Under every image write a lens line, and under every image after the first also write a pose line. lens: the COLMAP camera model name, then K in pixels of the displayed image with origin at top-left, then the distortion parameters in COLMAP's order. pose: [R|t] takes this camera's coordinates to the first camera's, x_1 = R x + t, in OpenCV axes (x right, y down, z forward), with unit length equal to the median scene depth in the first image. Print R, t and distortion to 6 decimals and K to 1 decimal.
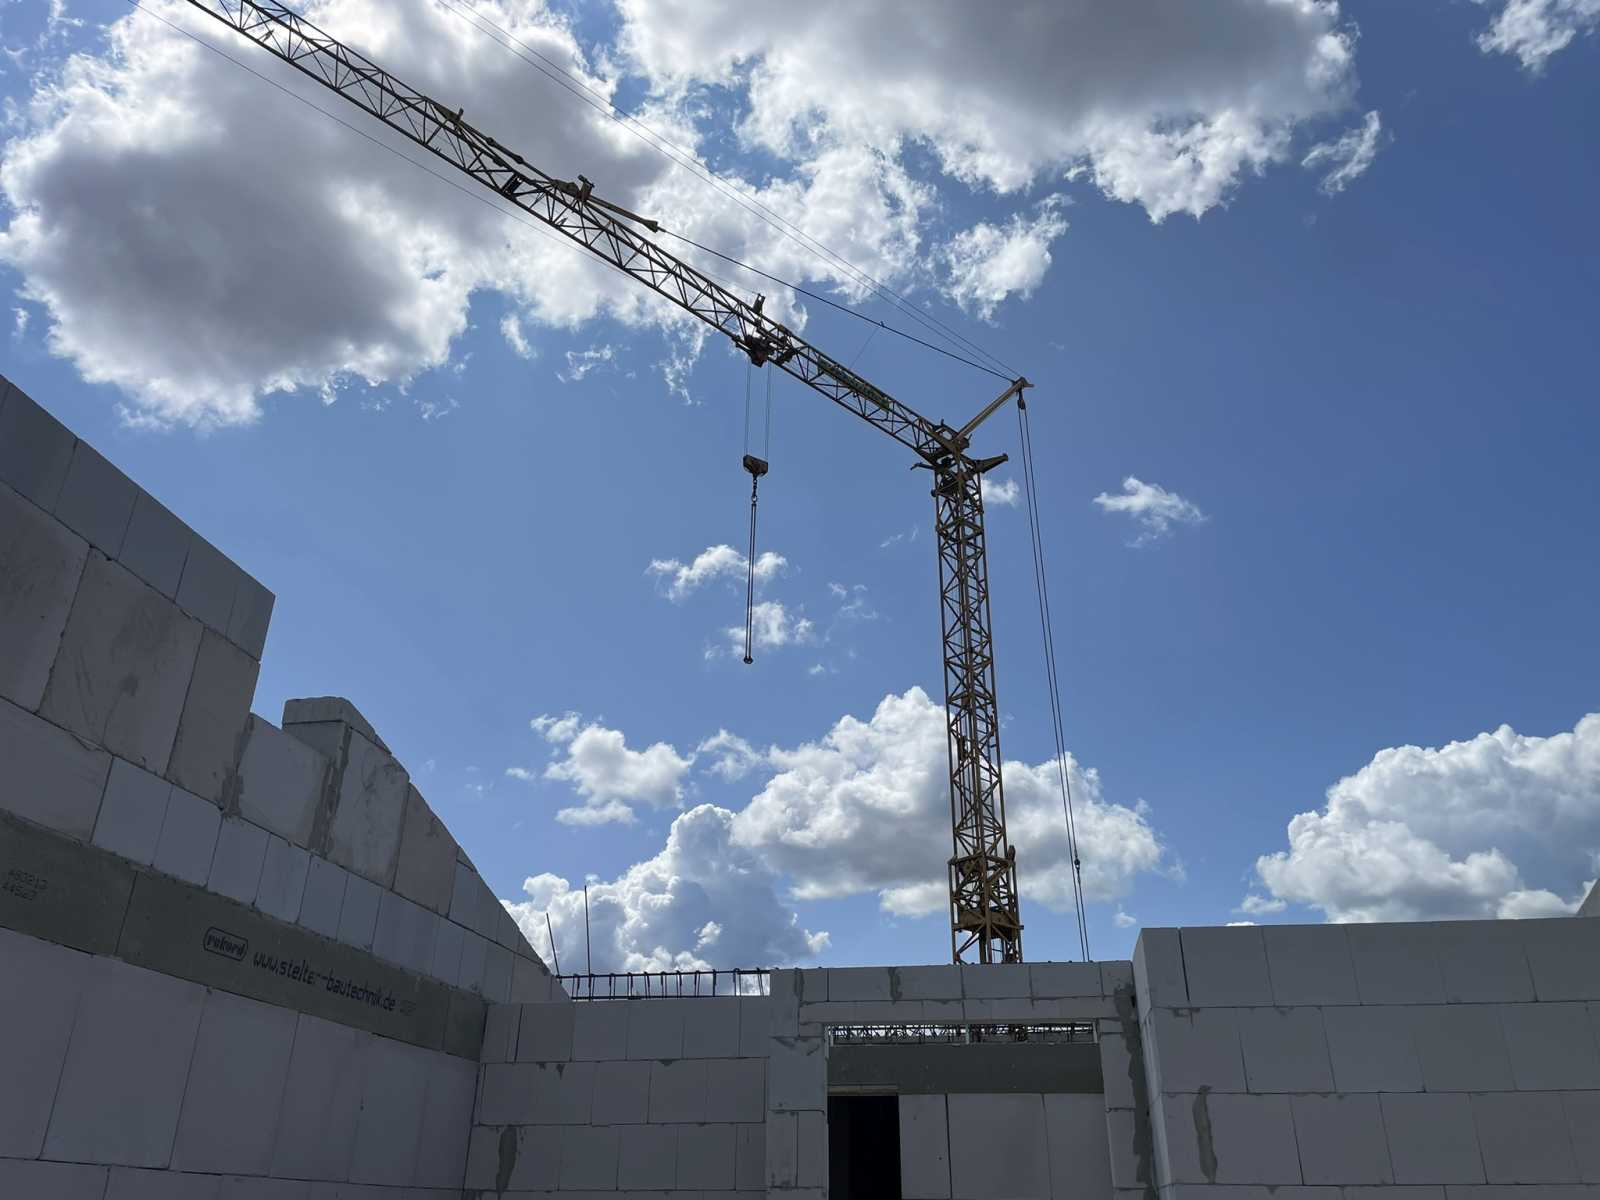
lens RADIAL K [[1212.3, 0, 800.0], [0, 1212.3, 599.8], [0, 0, 1]] dist [0.059909, -0.078706]
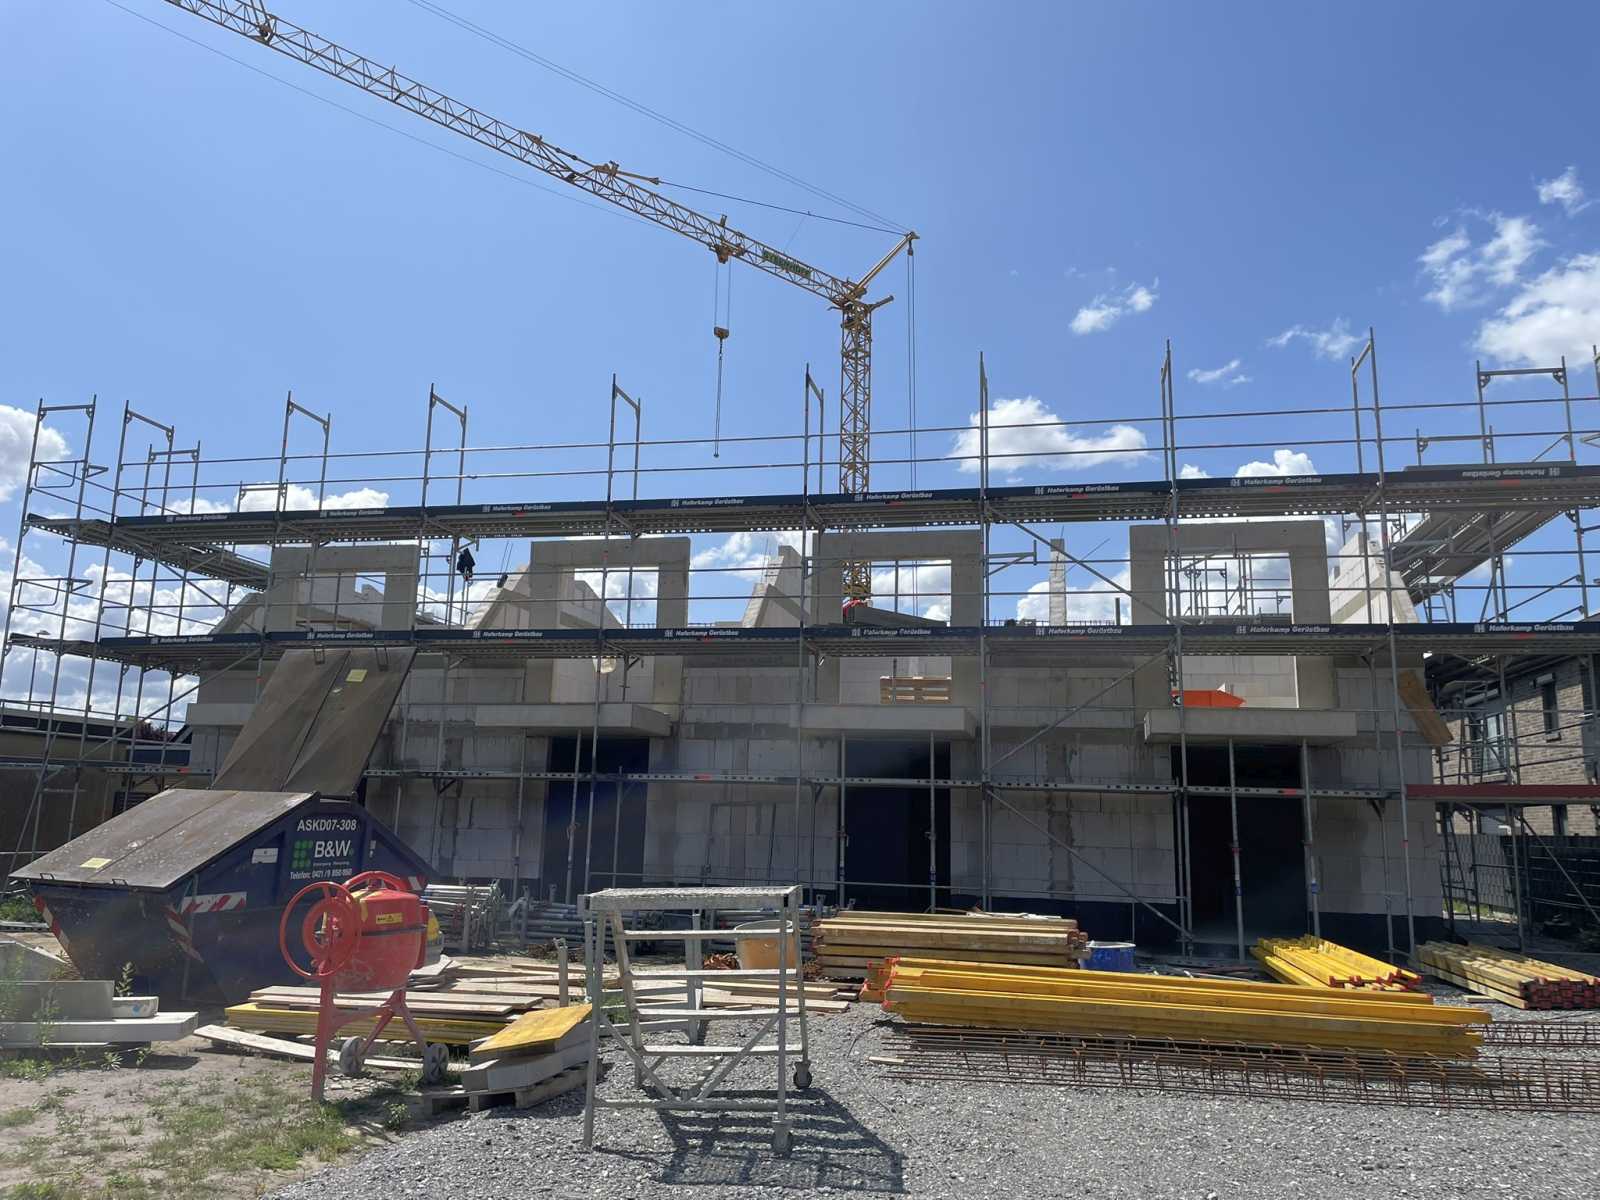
lens RADIAL K [[1212.3, 0, 800.1], [0, 1212.3, 601.5], [0, 0, 1]] dist [0.059909, -0.078706]
pose [[0.999420, 0.007668, -0.033173, 0.117652], [0.002125, 0.958363, 0.285545, -0.207573], [0.033981, -0.285450, 0.957791, -0.645512]]
